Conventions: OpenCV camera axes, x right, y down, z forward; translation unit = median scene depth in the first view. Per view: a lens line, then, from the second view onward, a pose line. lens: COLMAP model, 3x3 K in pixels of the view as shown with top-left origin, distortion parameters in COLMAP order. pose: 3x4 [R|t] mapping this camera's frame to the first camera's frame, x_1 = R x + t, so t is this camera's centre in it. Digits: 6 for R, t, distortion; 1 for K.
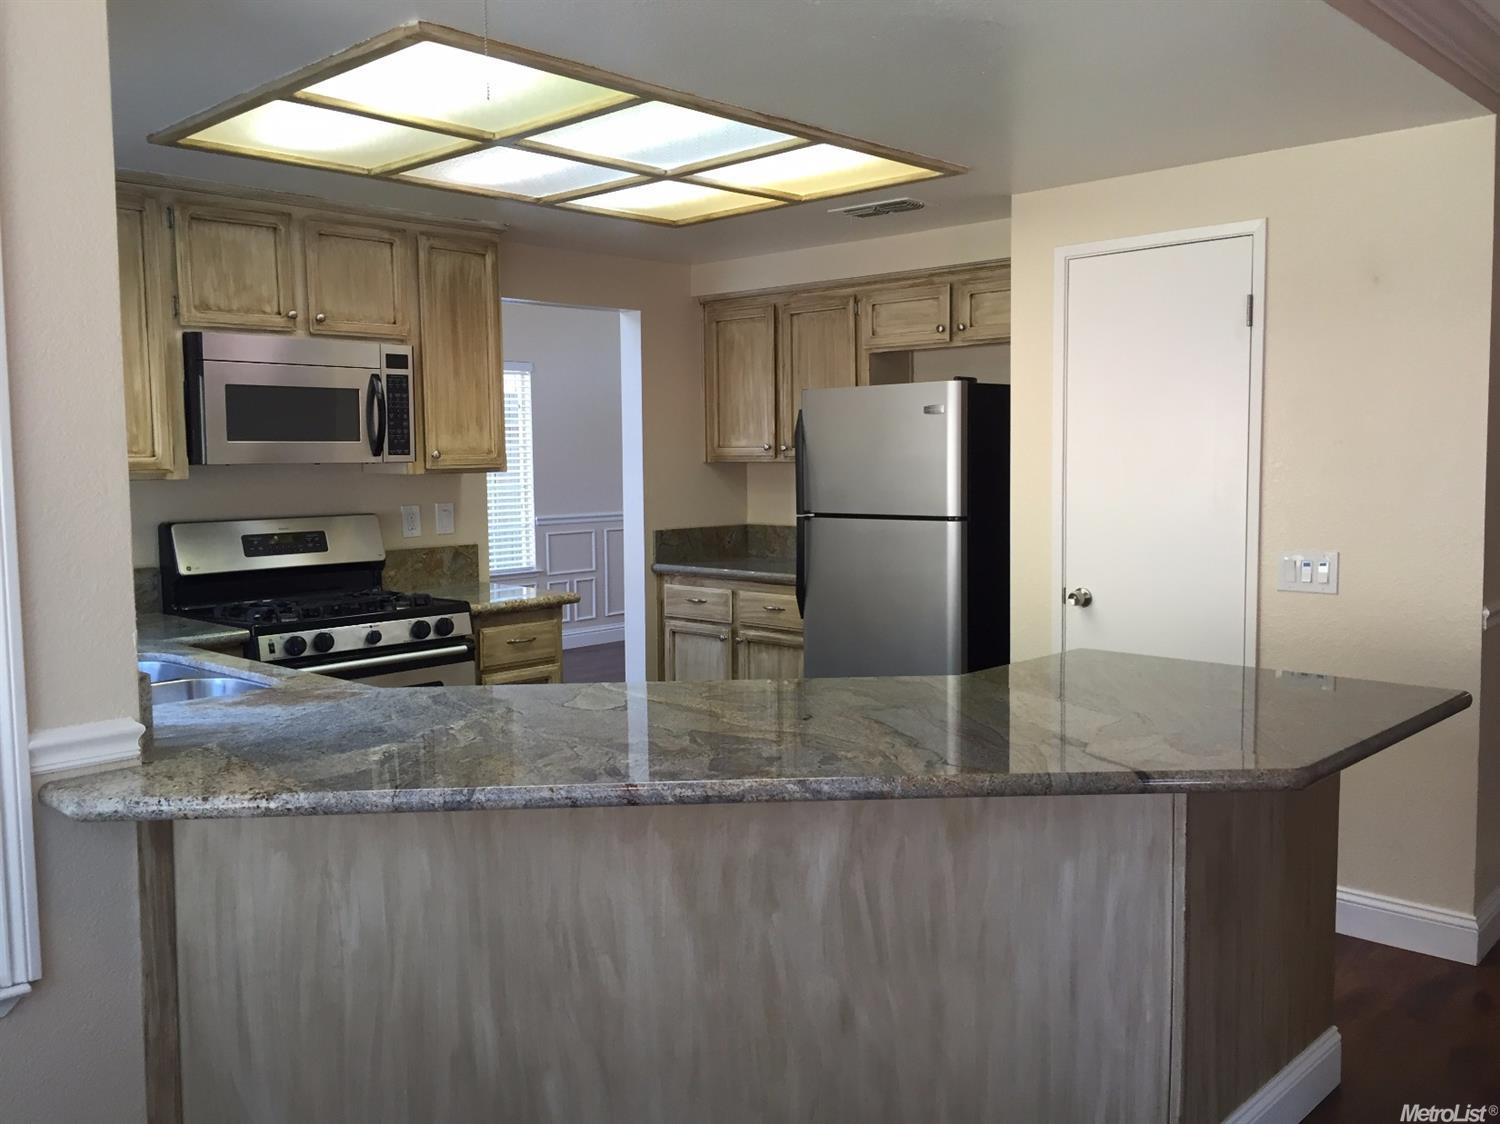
lens RADIAL K [[1293.6, 0, 749.9], [0, 1293.6, 557.2], [0, 0, 1]] dist [0.097304, -0.105620]
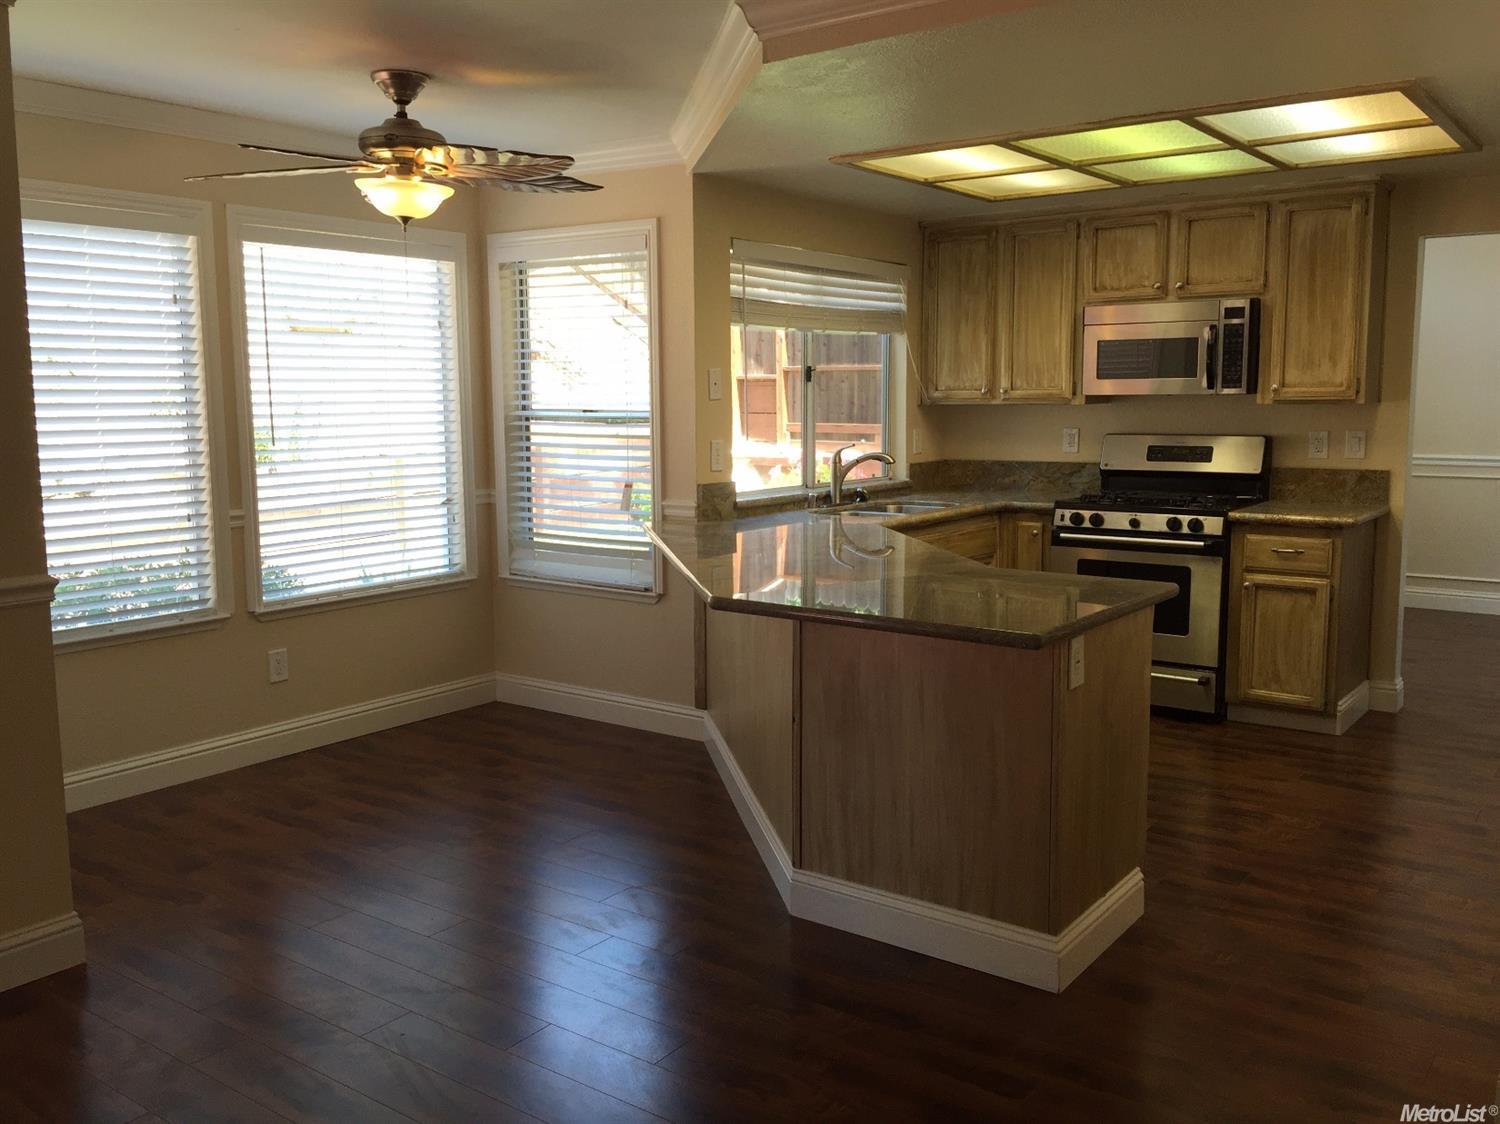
lens RADIAL K [[1293.6, 0, 748.4], [0, 1293.6, 556.7], [0, 0, 1]] dist [0.097304, -0.105620]
pose [[0.124033, 0.138296, -0.982594, 0.943518], [-0.077350, 0.988574, 0.129374, -0.046175], [0.989259, 0.059957, 0.133313, 0.388326]]
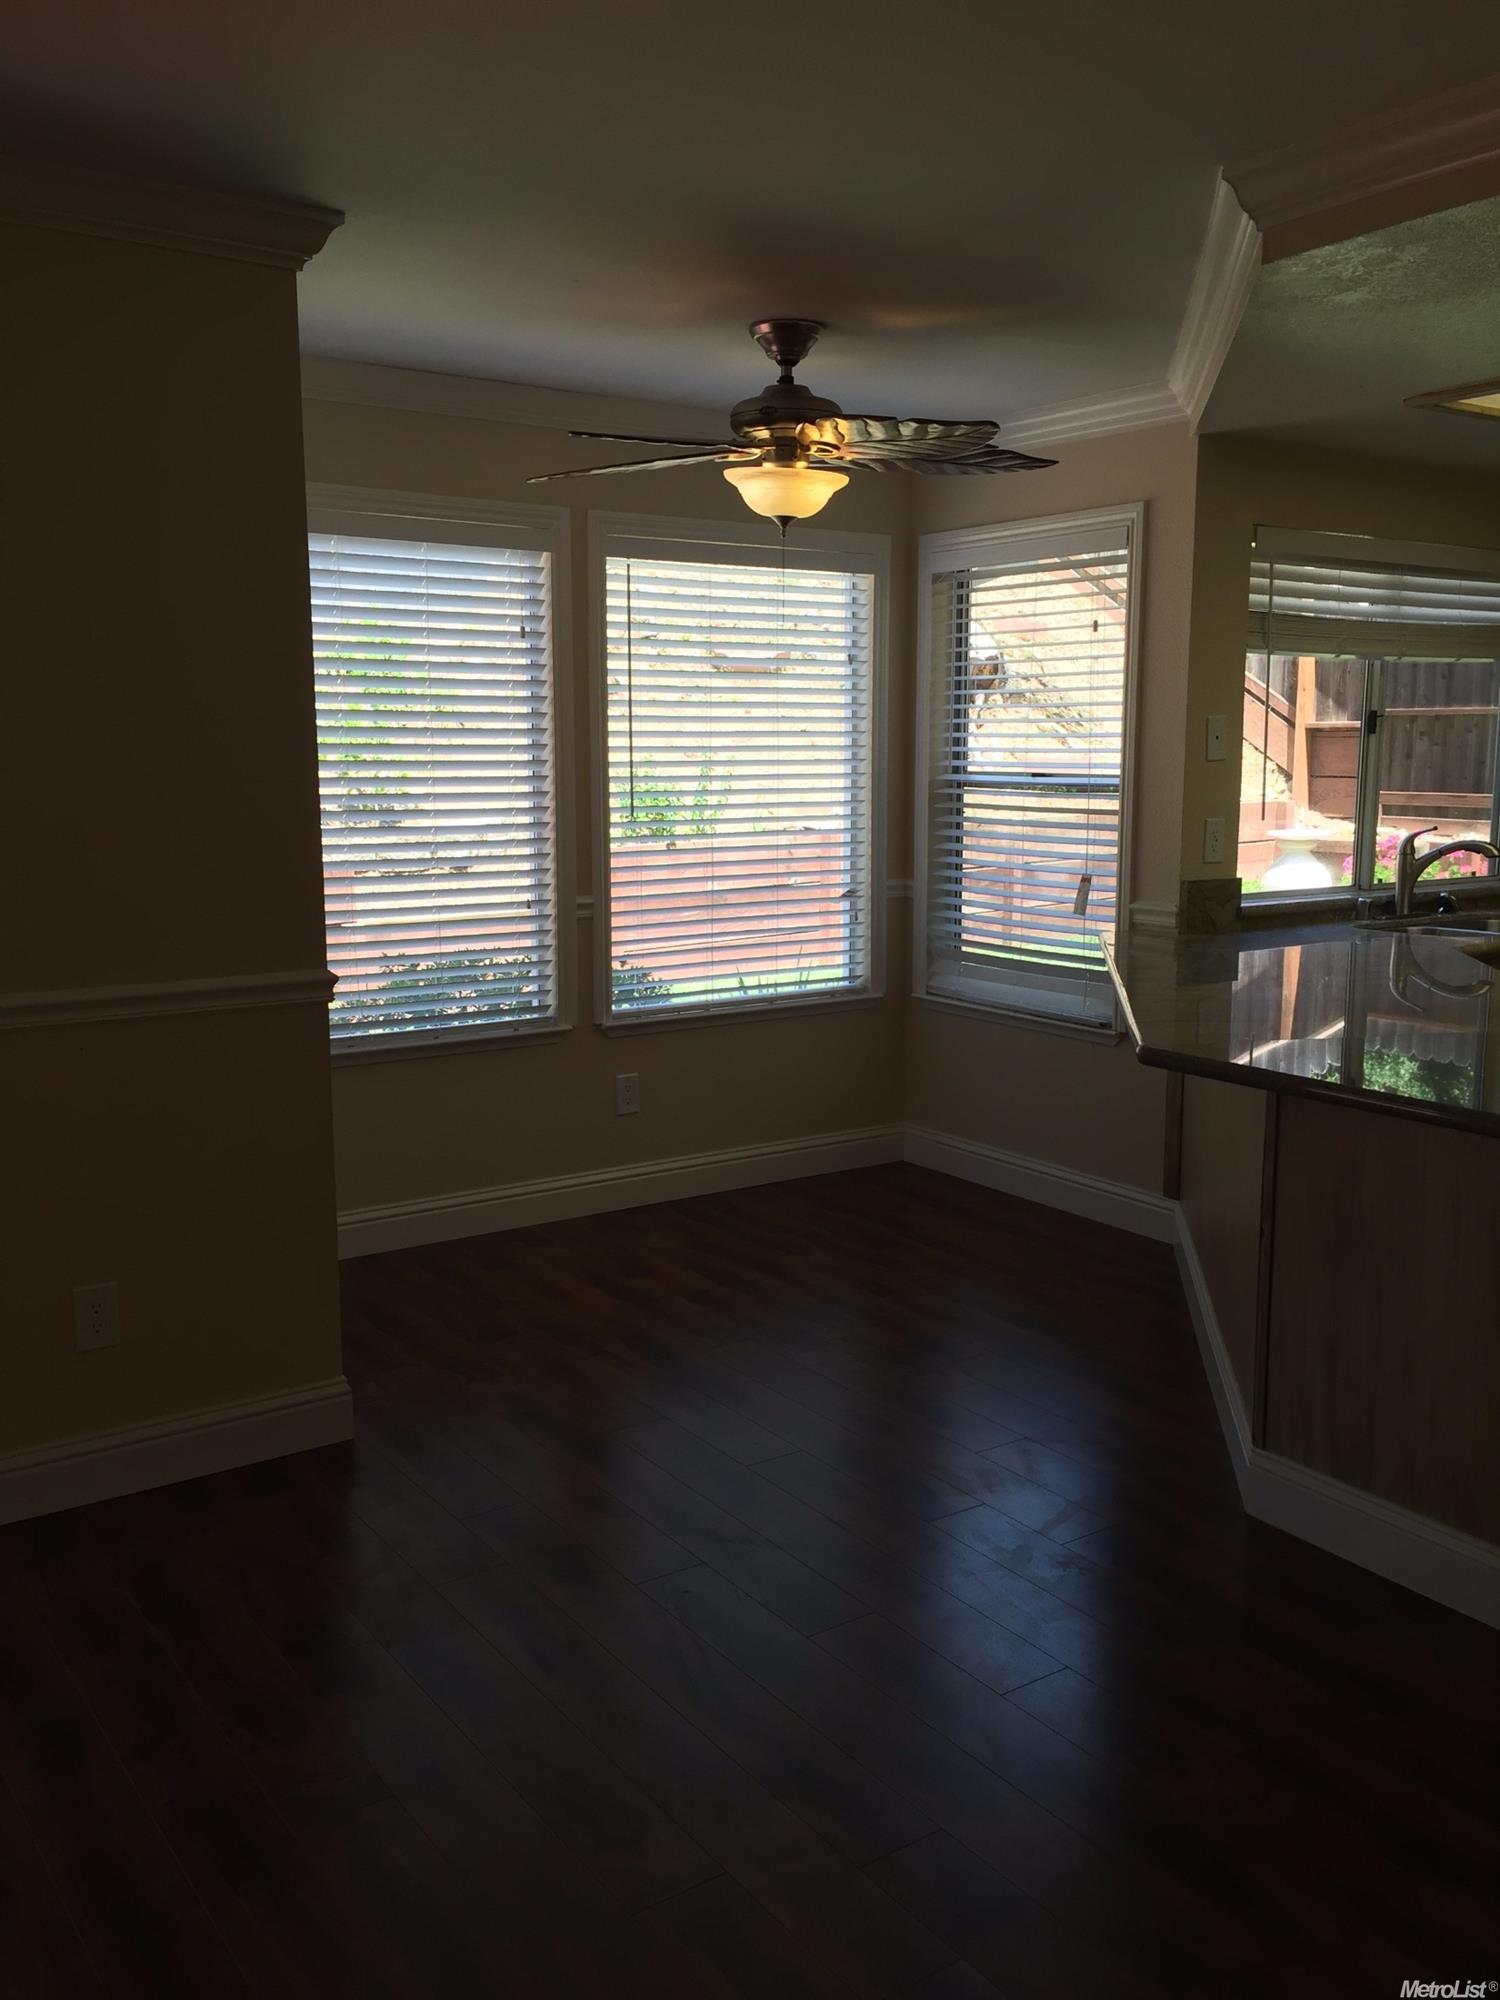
lens RADIAL K [[1724.8, 0, 753.4], [0, 1724.8, 1011.9], [0, 0, 1]] dist [0.097304, -0.105620]
pose [[-0.199460, 0.162077, -0.966409, 0.909174], [-0.078945, 0.980363, 0.180711, -0.053308], [0.976721, 0.112338, -0.182747, 0.448687]]
